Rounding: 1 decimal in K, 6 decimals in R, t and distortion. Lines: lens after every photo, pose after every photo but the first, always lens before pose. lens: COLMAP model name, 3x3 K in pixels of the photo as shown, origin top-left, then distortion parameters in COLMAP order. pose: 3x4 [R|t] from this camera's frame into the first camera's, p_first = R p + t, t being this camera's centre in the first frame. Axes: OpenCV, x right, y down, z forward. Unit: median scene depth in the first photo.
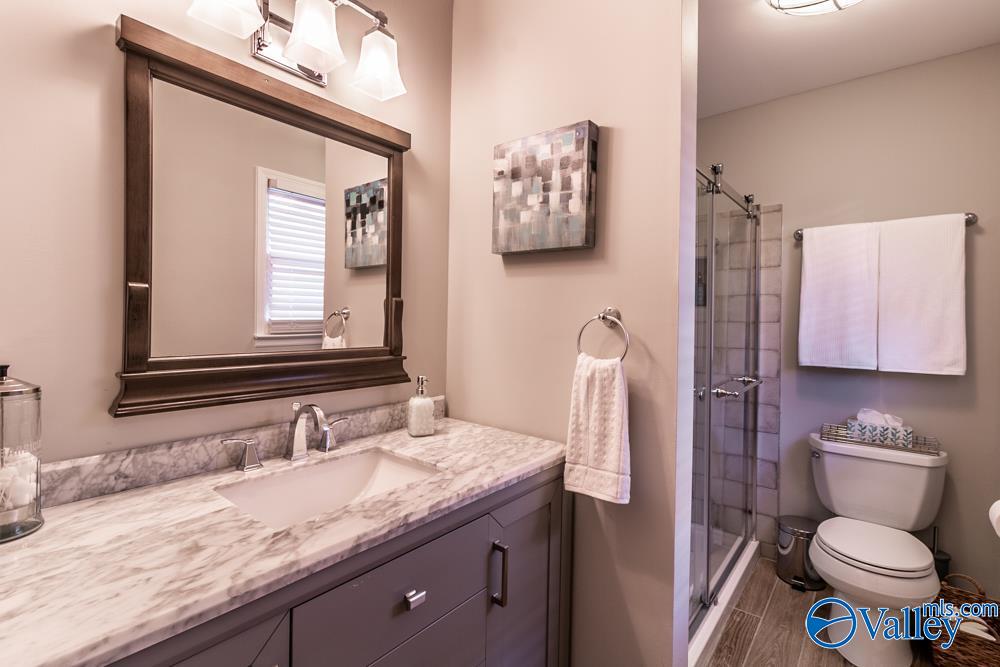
lens RADIAL K [[460.1, 0, 503.2], [0, 460.1, 327.2], [0, 0, 1]] dist [0.000610, 0.001648]
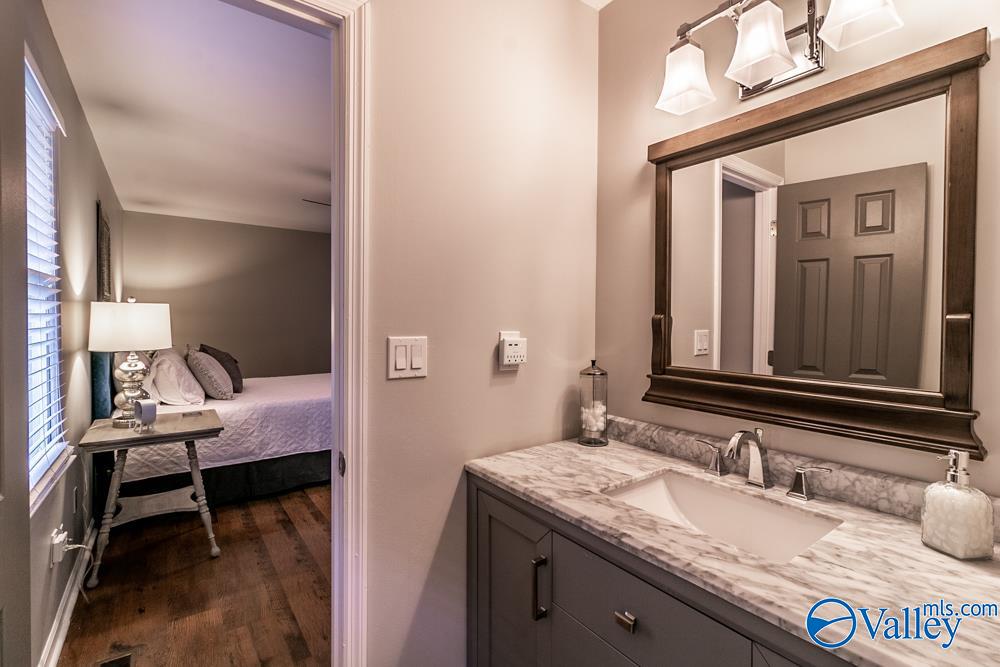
lens RADIAL K [[460.1, 0, 500.6], [0, 460.1, 330.5], [0, 0, 1]] dist [0.000610, 0.001648]
pose [[-0.257592, 0.007385, -0.966226, 0.801229], [-0.025583, 0.999568, 0.014460, -0.056537], [0.965915, 0.028444, -0.257292, 0.904358]]
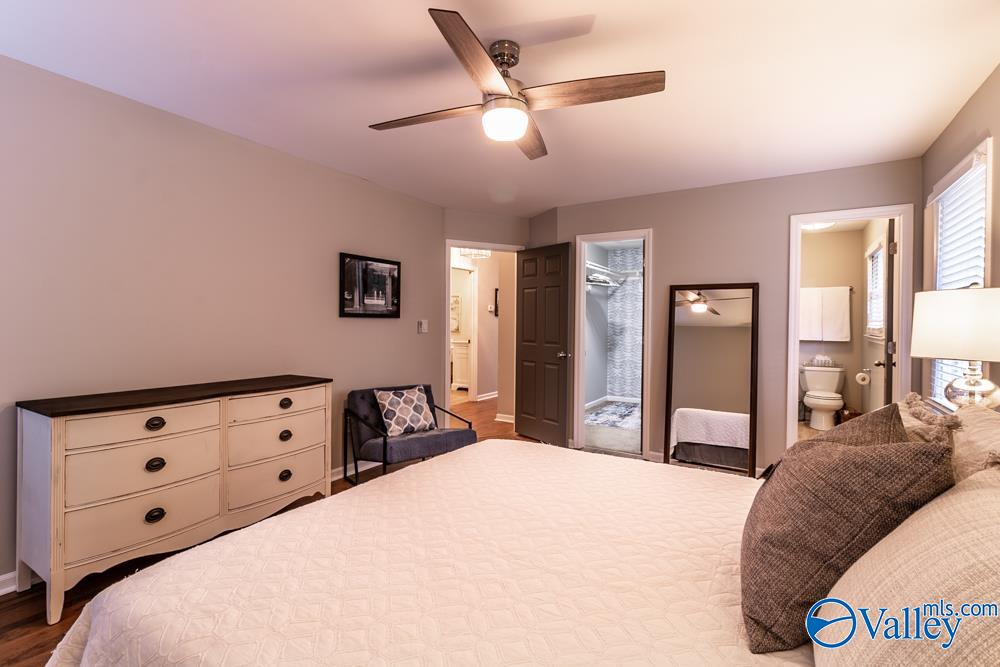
lens RADIAL K [[460.1, 0, 503.7], [0, 460.1, 335.1], [0, 0, 1]] dist [0.000610, 0.001648]
pose [[0.990705, -0.016043, 0.135077, -1.855003], [0.014781, 0.999837, 0.010343, 0.001457], [-0.135221, -0.008250, 0.990781, -1.889709]]
